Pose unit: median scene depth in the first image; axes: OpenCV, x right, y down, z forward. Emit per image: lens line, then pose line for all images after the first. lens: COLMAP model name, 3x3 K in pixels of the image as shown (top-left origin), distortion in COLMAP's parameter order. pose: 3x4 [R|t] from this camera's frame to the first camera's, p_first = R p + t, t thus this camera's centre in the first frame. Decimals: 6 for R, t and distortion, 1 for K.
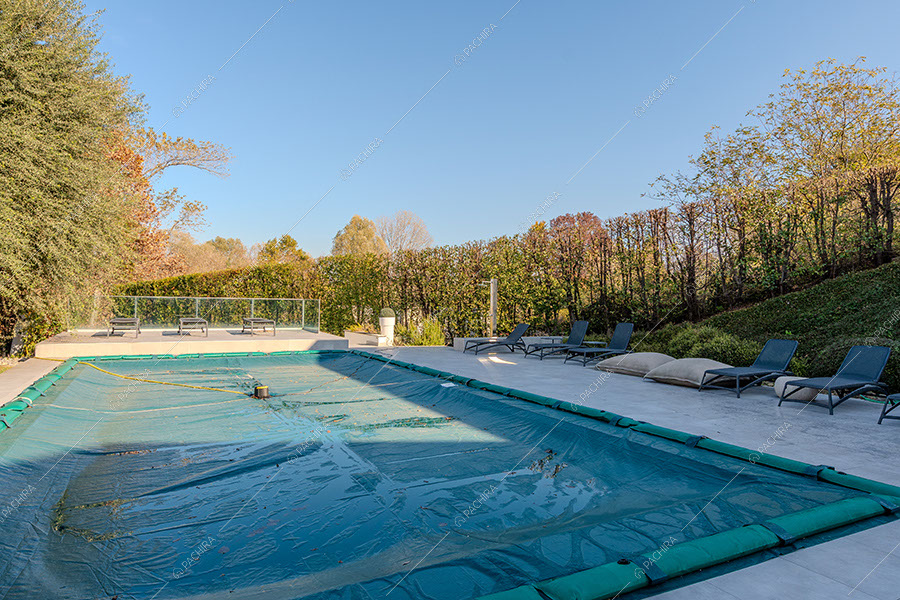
lens RADIAL K [[538.9, 0, 452.8], [0, 538.9, 301.4], [0, 0, 1]] dist [0.003707, 0.000418]
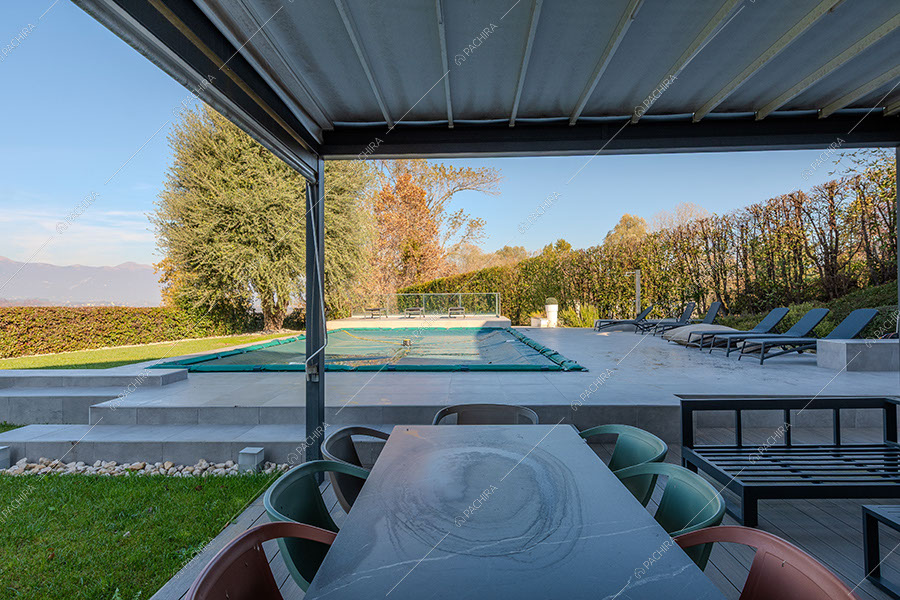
lens RADIAL K [[538.9, 0, 447.9], [0, 538.9, 300.9], [0, 0, 1]] dist [0.003707, 0.000418]
pose [[0.855699, -0.024407, -0.516898, 0.241816], [0.022671, 0.999696, -0.009674, 0.019869], [0.516977, -0.003440, 0.855992, -0.153937]]
